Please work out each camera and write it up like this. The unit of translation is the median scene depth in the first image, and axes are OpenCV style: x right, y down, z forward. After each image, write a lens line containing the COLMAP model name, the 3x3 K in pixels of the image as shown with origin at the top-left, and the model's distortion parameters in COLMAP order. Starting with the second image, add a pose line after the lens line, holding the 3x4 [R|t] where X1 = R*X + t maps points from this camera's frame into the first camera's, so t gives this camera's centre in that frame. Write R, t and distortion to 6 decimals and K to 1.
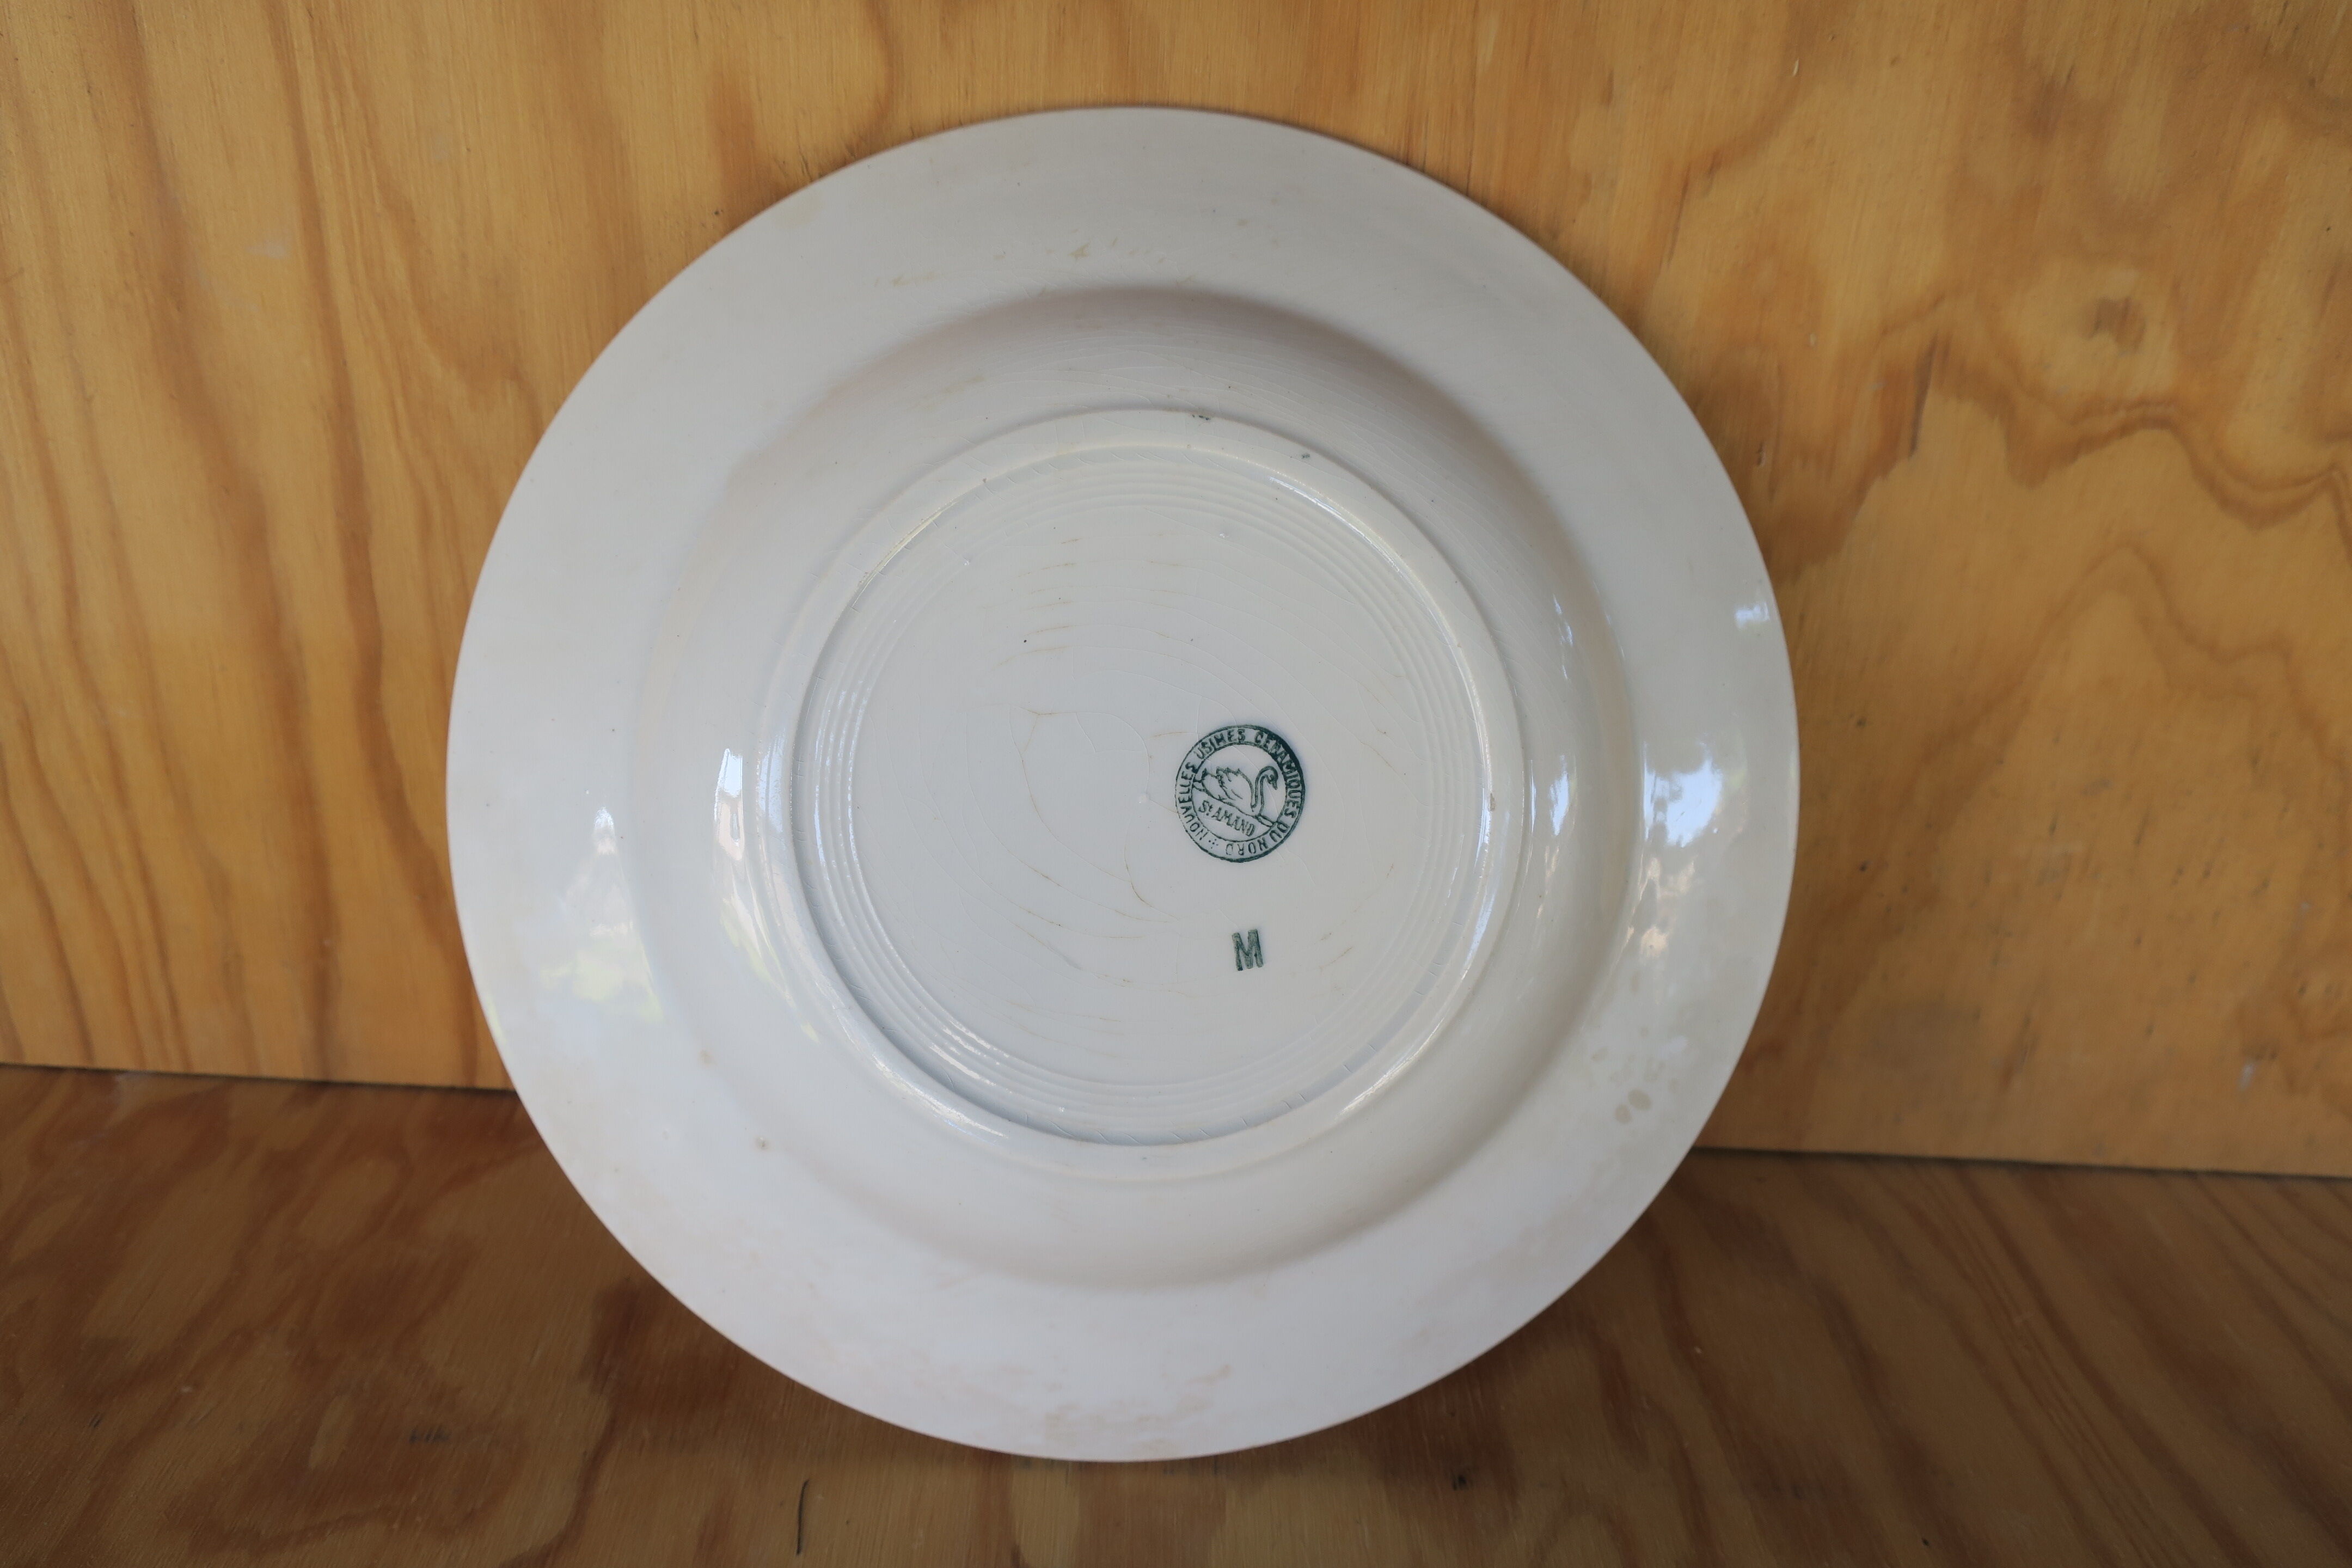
lens RADIAL K [[1881.0, 0, 1174.1], [0, 1881.0, 786.7], [0, 0, 1]] dist [-0.034376, -0.000739]
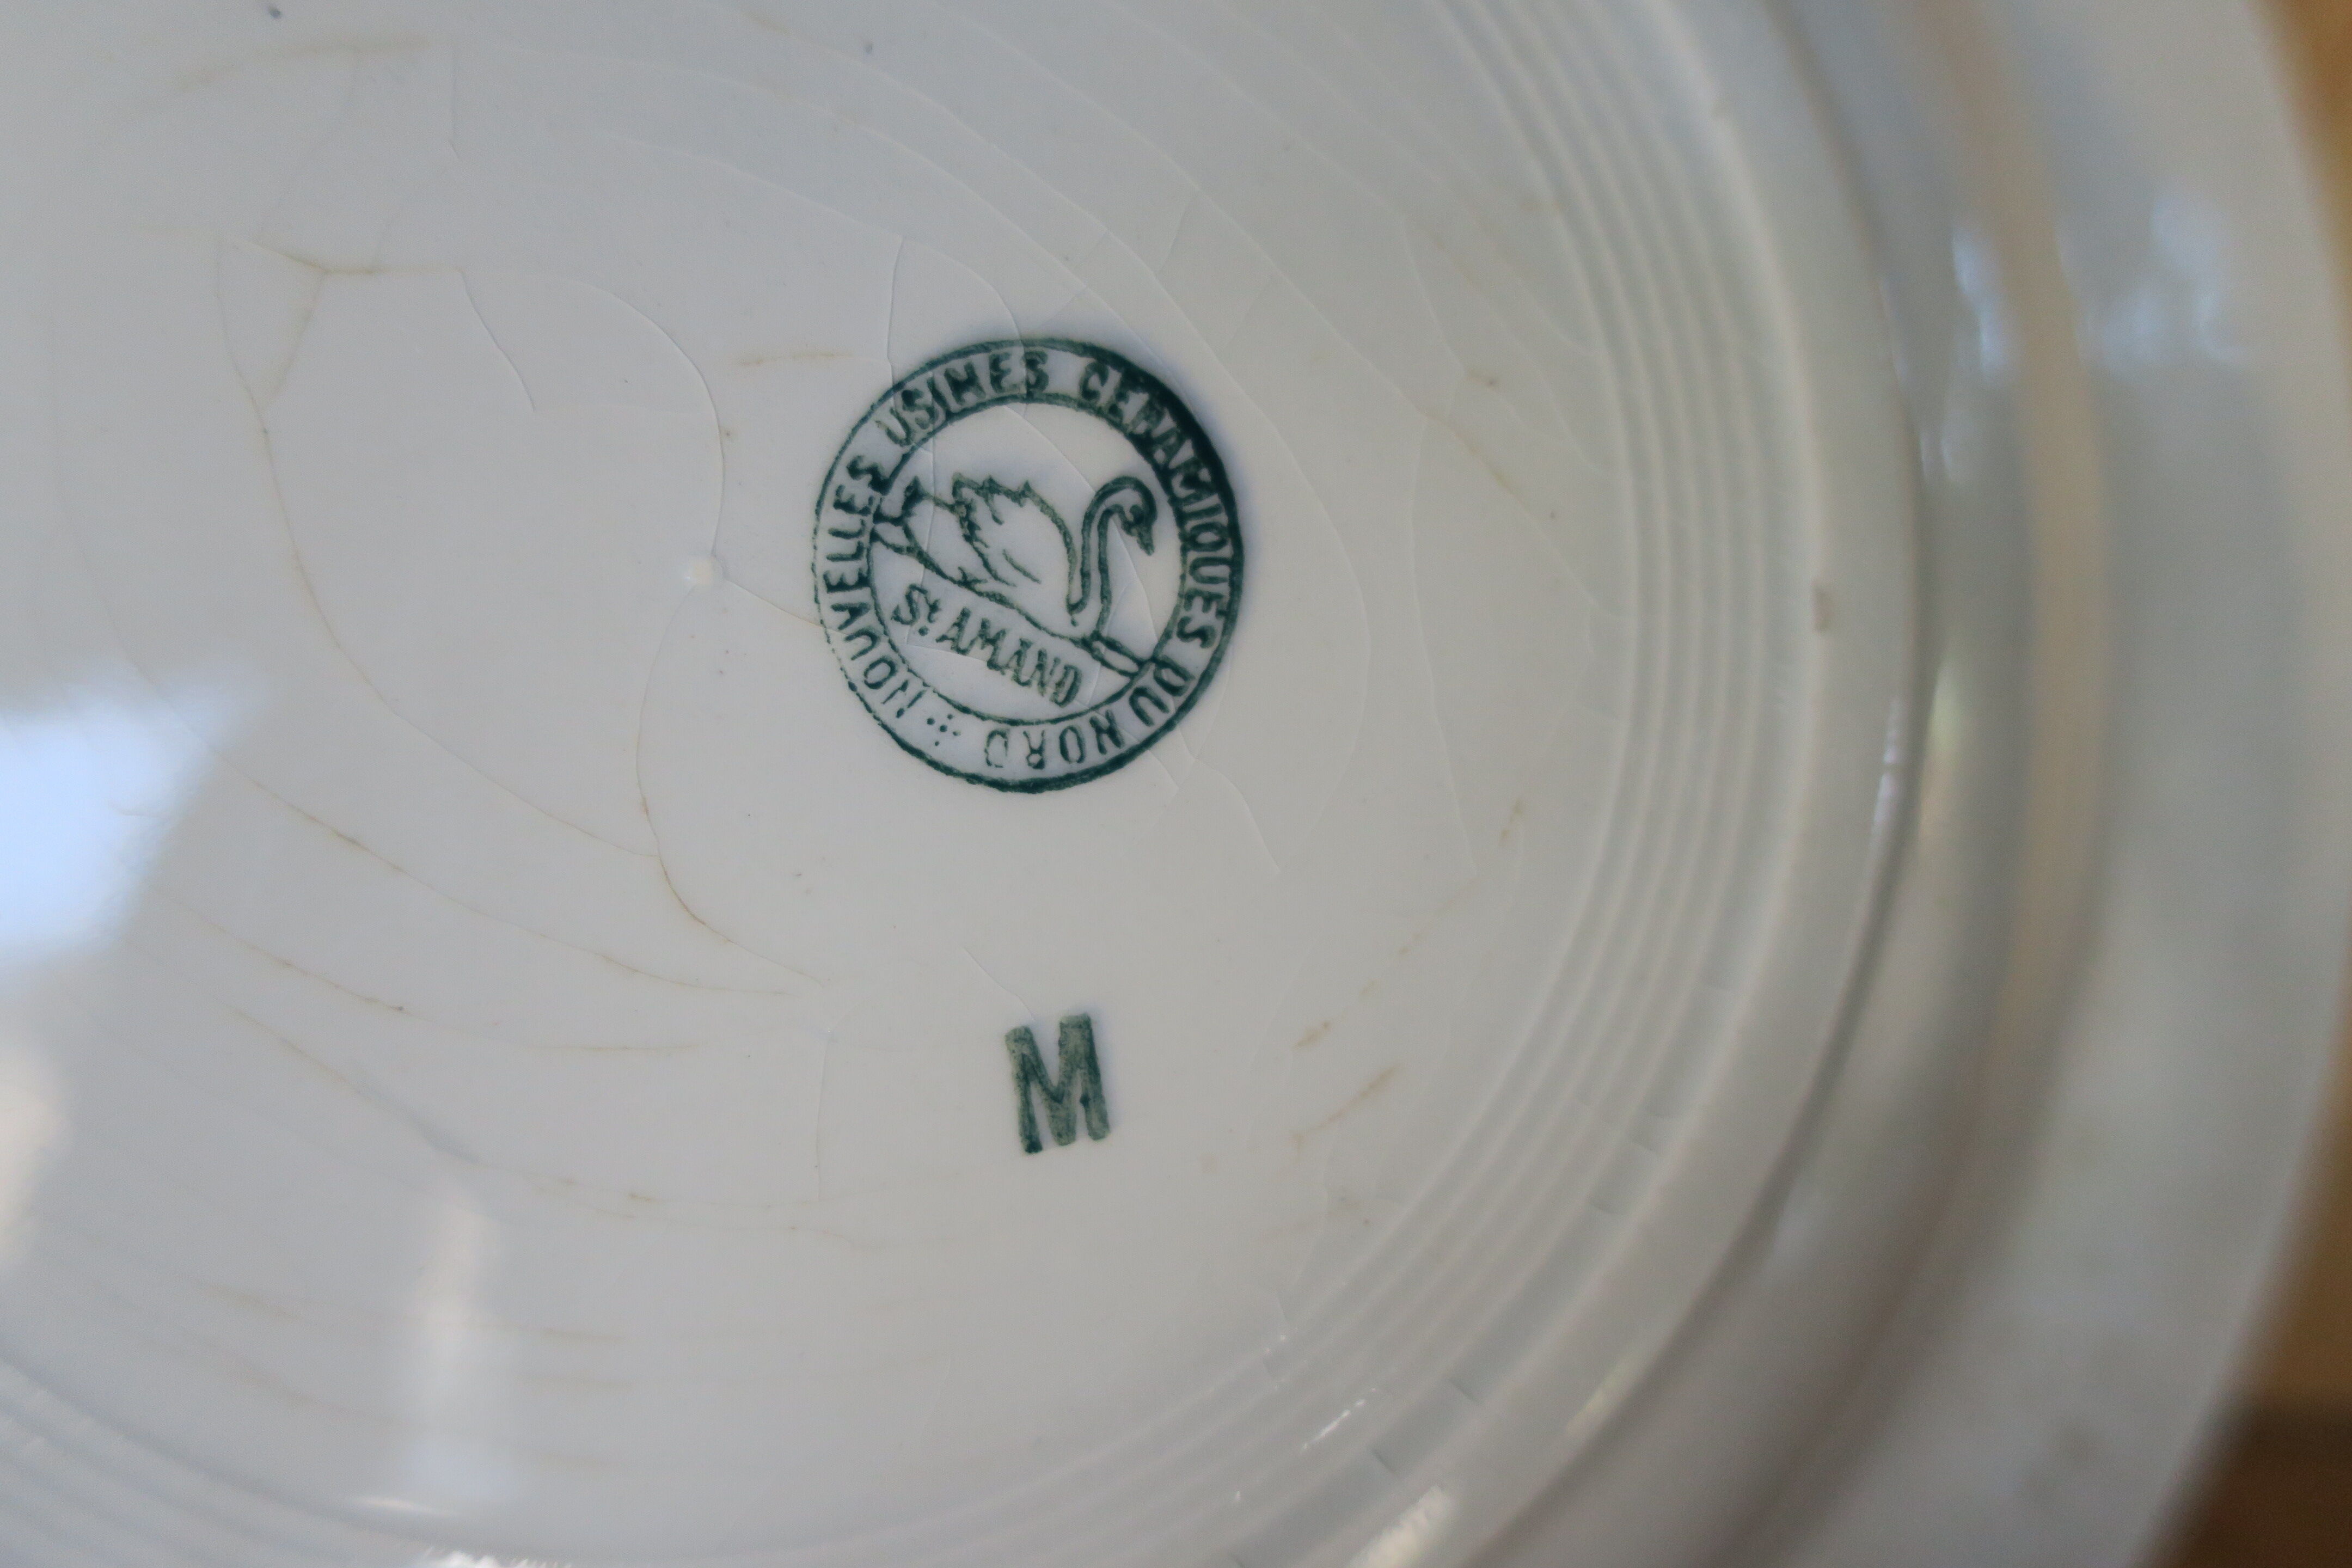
lens RADIAL K [[1881.0, 0, 1162.9], [0, 1881.0, 776.9], [0, 0, 1]] dist [-0.034376, -0.000739]
pose [[0.992908, -0.001038, 0.118883, 0.020159], [0.003667, 0.999754, -0.021896, 0.044394], [-0.118831, 0.022176, 0.992667, 0.699280]]
